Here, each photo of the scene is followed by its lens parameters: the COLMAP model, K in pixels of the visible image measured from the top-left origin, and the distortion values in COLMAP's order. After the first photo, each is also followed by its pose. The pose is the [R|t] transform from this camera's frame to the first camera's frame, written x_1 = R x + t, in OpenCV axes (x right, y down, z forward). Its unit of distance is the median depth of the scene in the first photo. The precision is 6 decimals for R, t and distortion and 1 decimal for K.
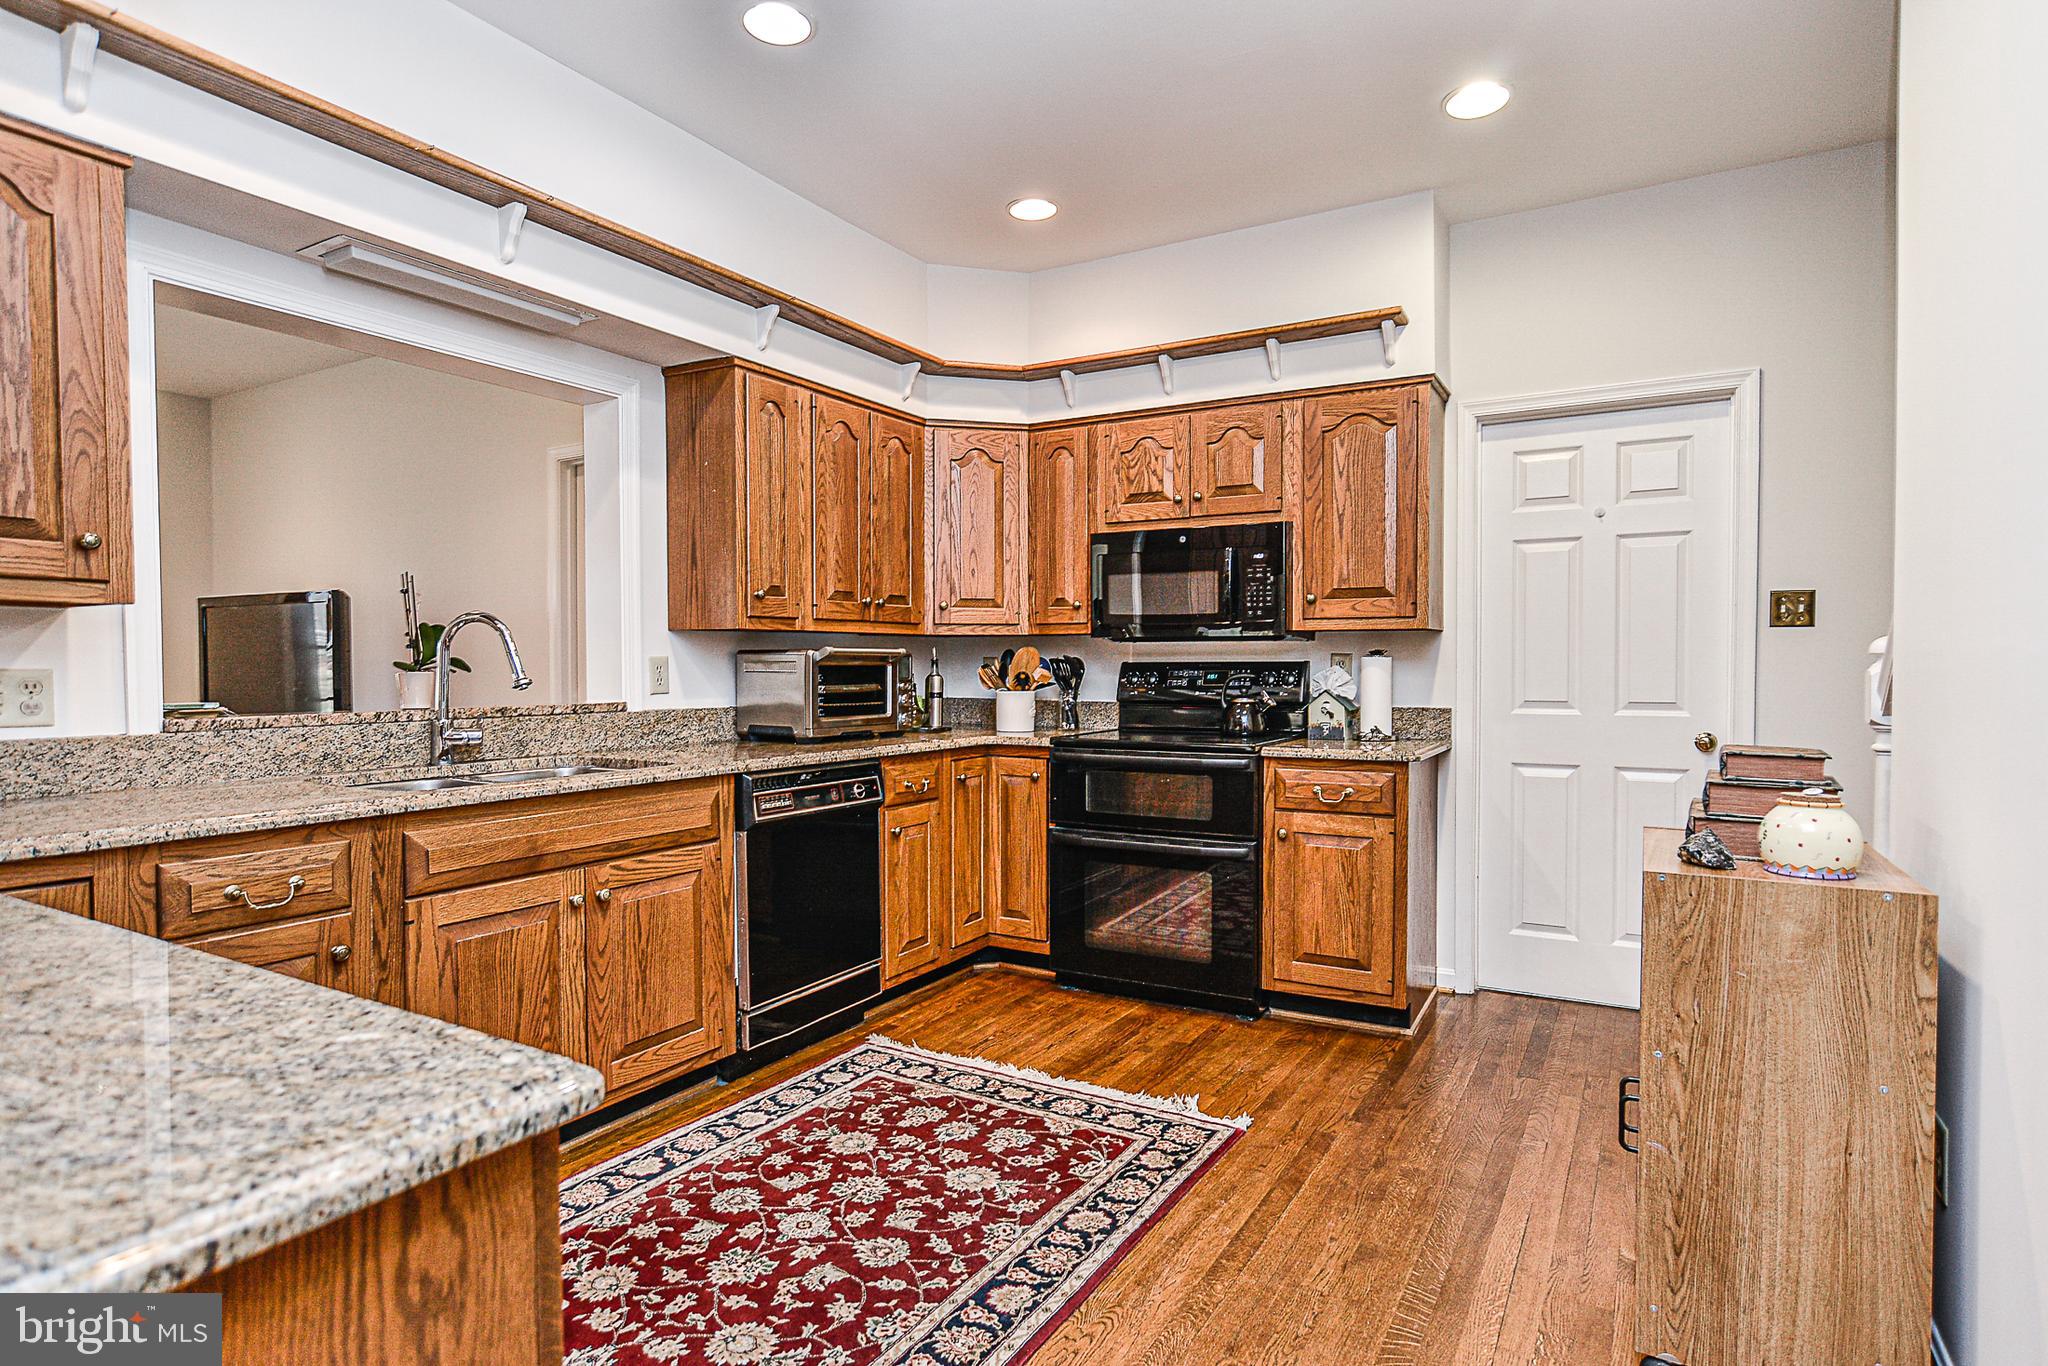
lens RADIAL K [[1115.6, 0, 957.8], [0, 1115.6, 683.9], [0, 0, 1]] dist [-0.017875, 0.011887]
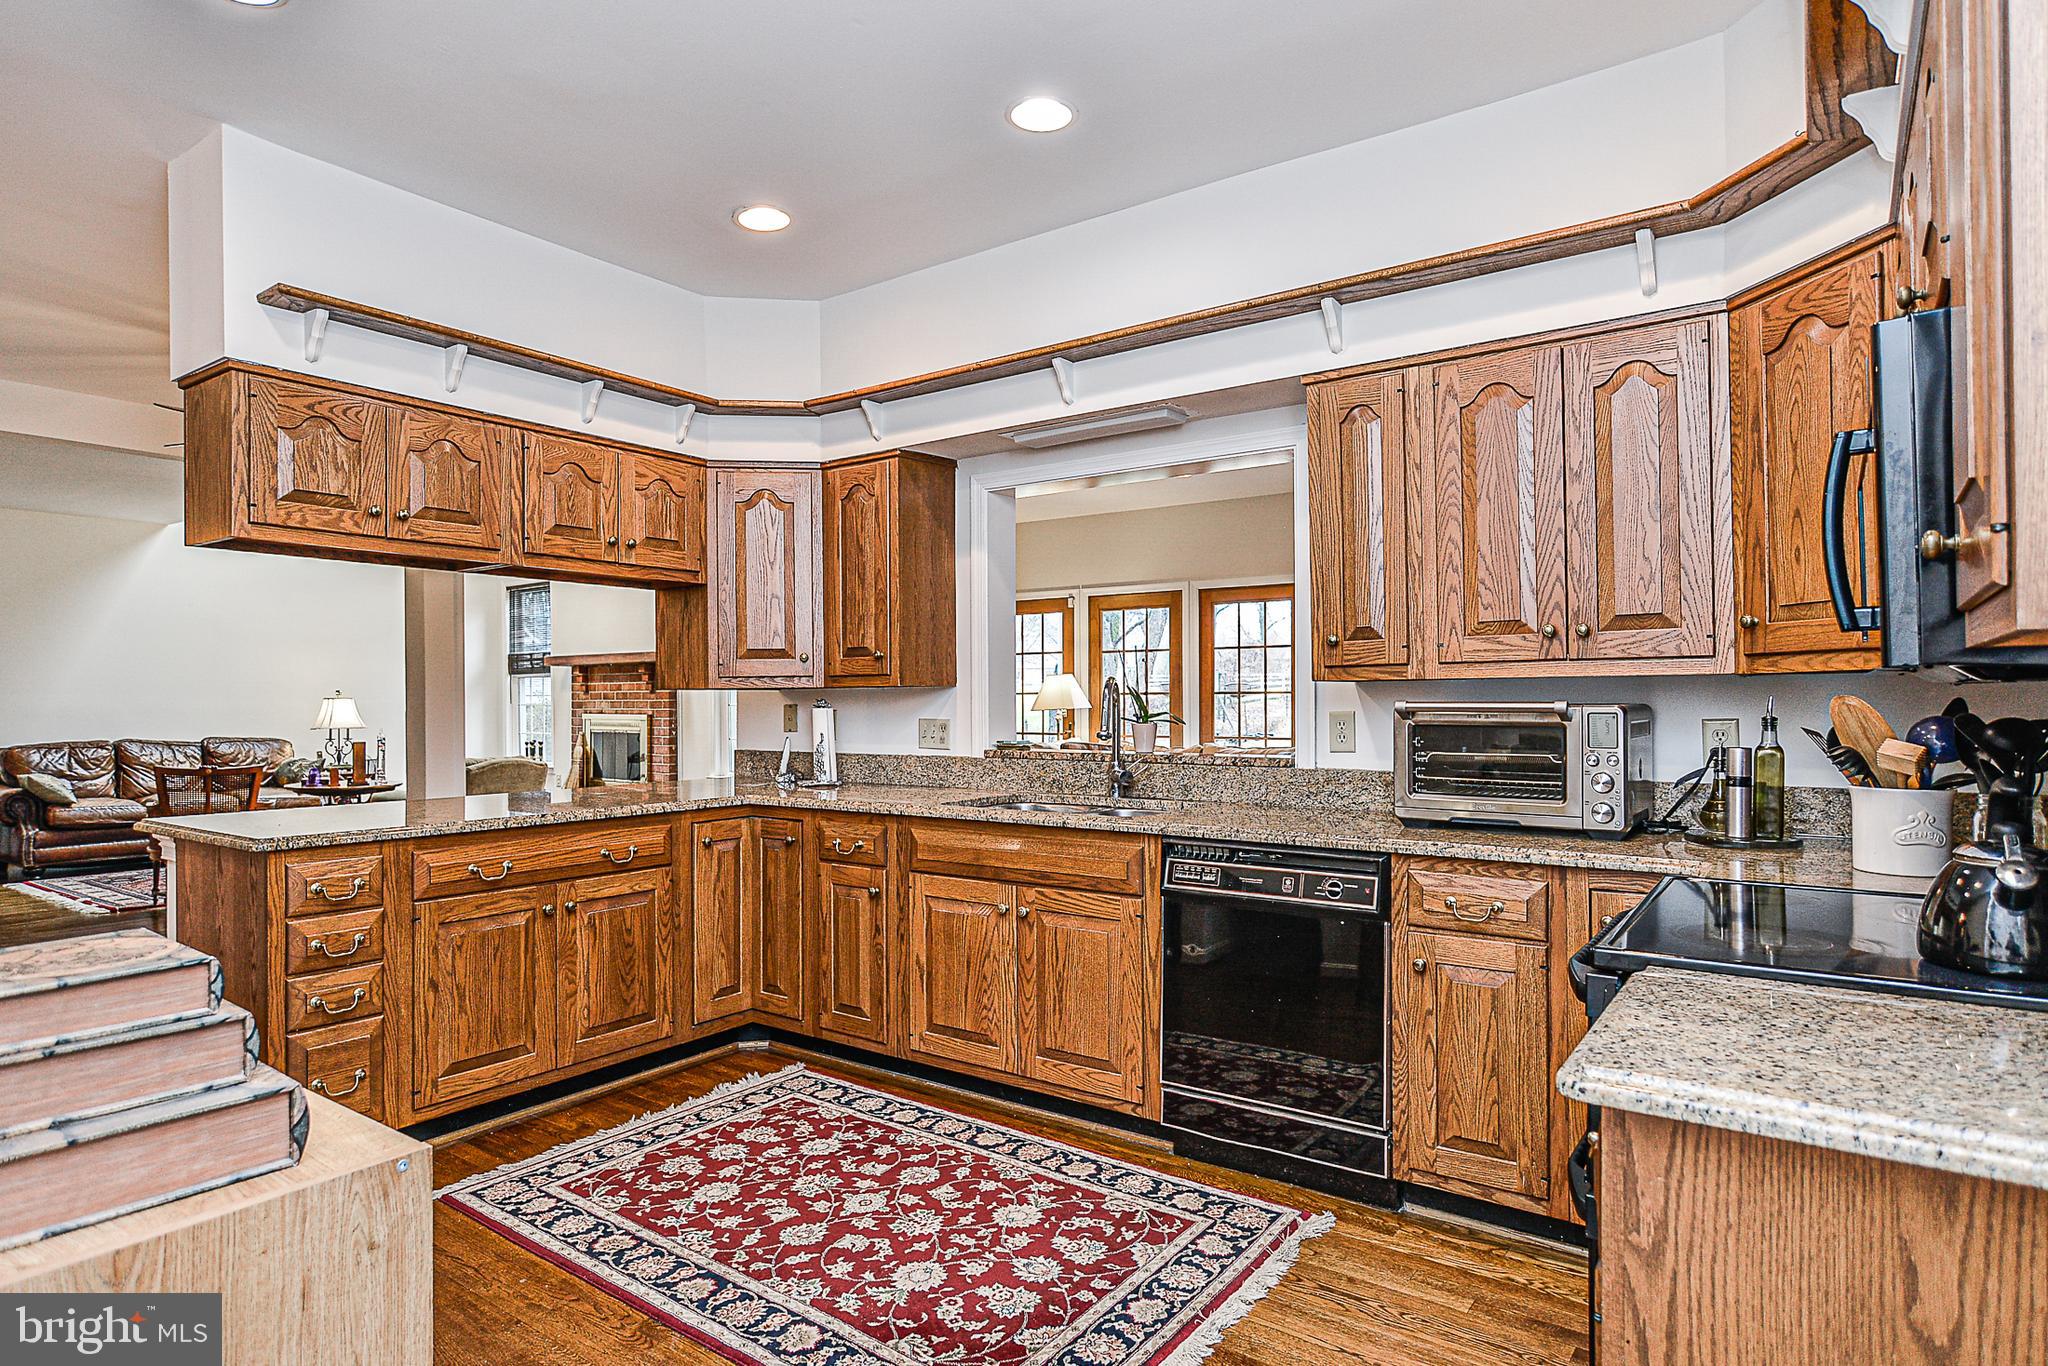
lens RADIAL K [[1115.6, 0, 1032.7], [0, 1115.6, 690.5], [0, 0, 1]] dist [-0.017875, 0.011887]
pose [[-0.065408, -0.006033, -0.997840, 0.834016], [-0.012999, 0.999902, -0.005193, -0.042043], [0.997774, 0.012631, -0.065480, 1.011551]]
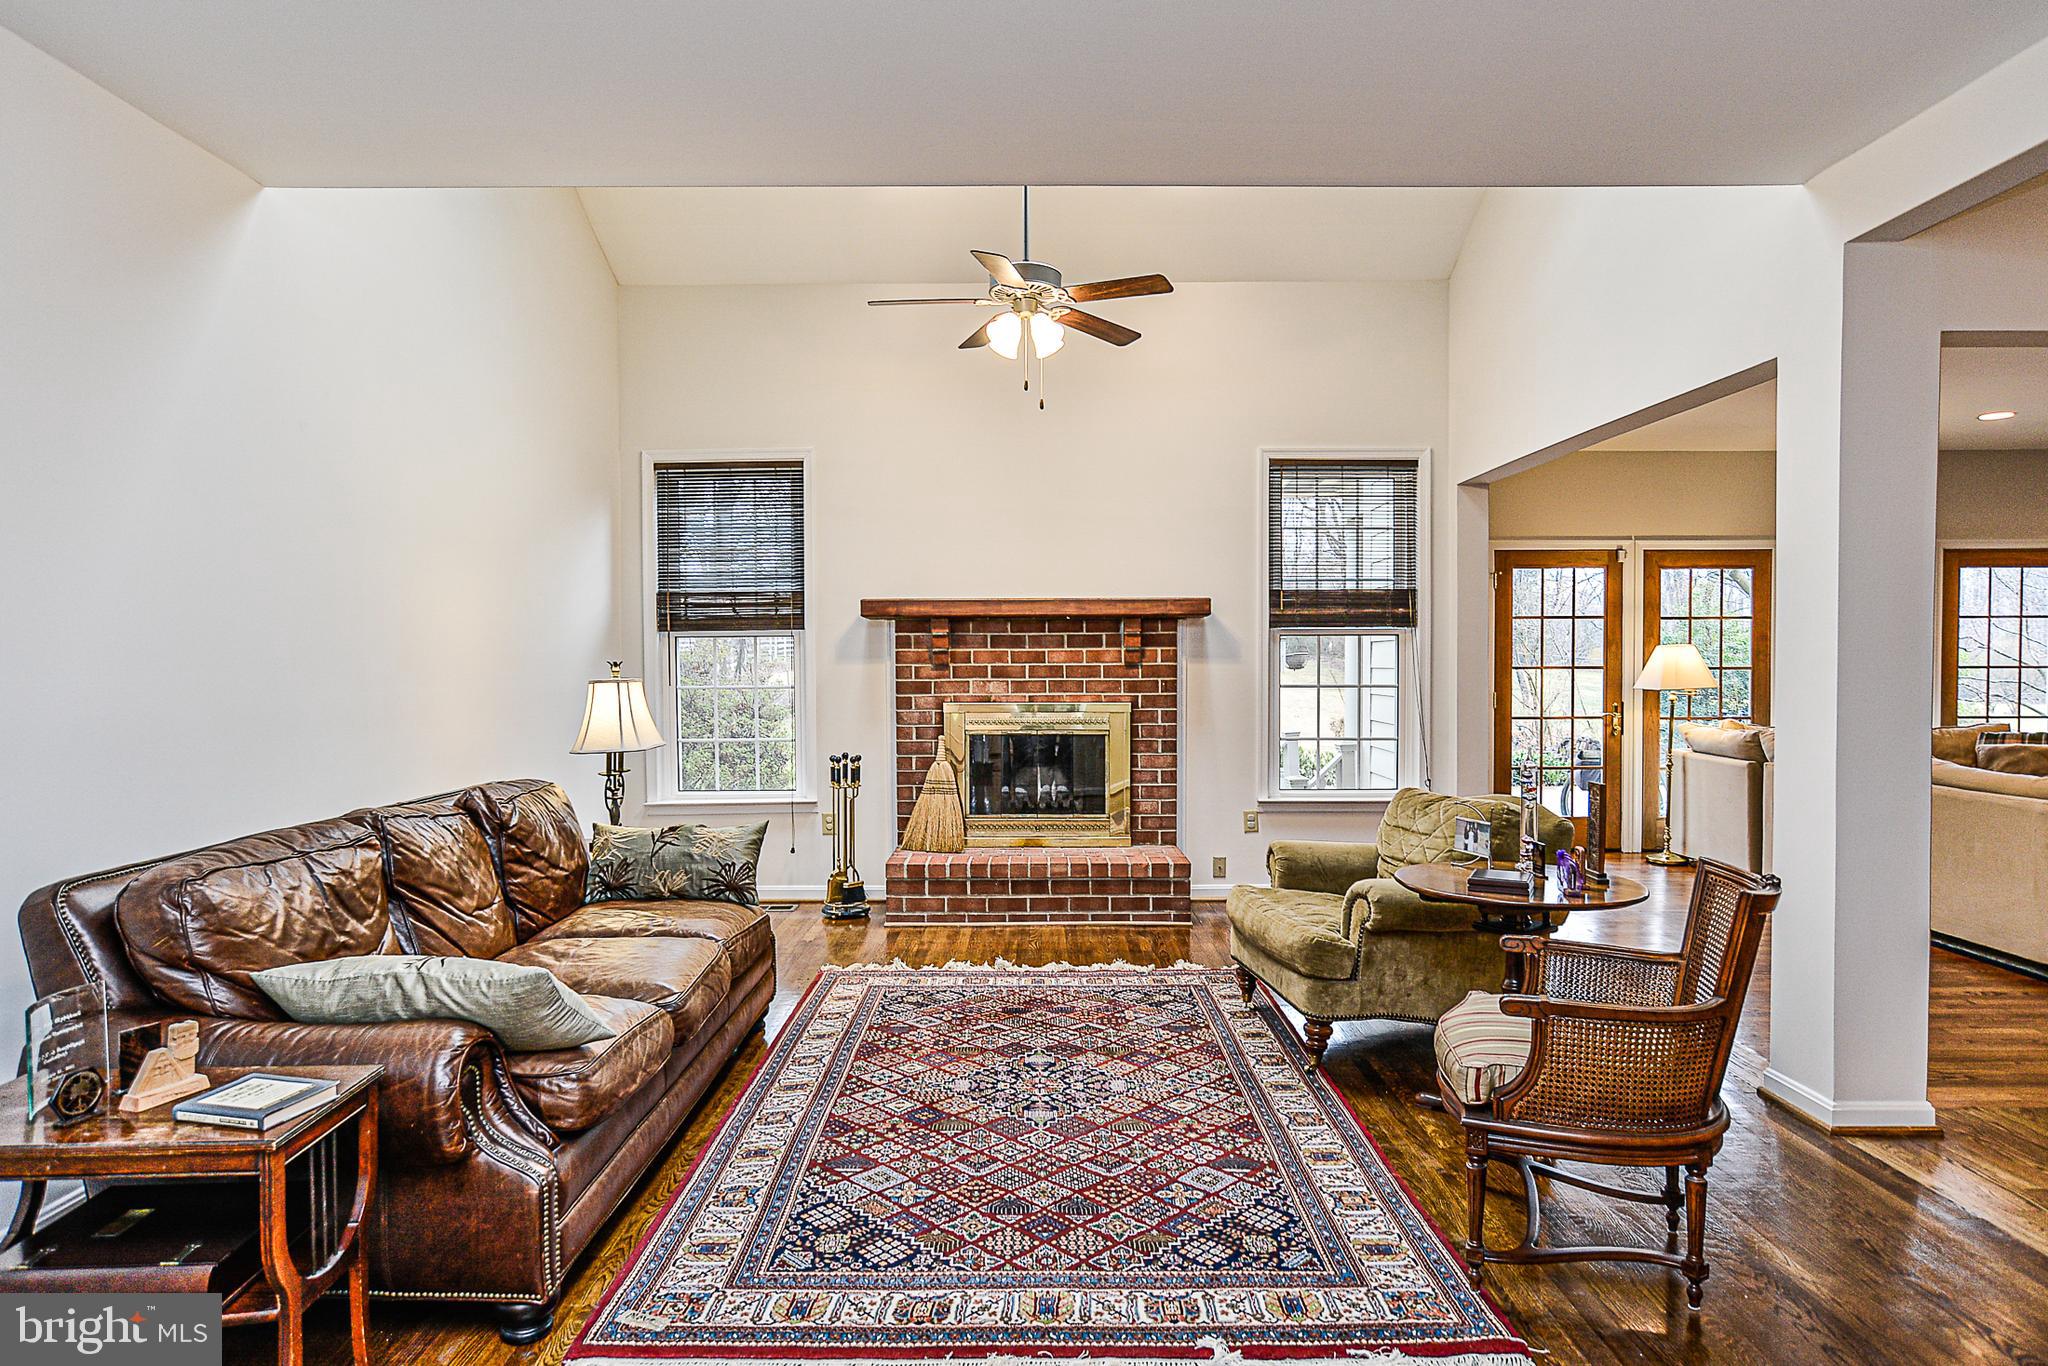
lens RADIAL K [[1115.6, 0, 1010.7], [0, 1115.6, 691.5], [0, 0, 1]] dist [-0.017875, 0.011887]
pose [[0.516459, 0.017498, -0.856133, -0.735313], [-0.010772, 0.999845, 0.013937, -0.019775], [0.856244, 0.002025, 0.516567, -1.434045]]
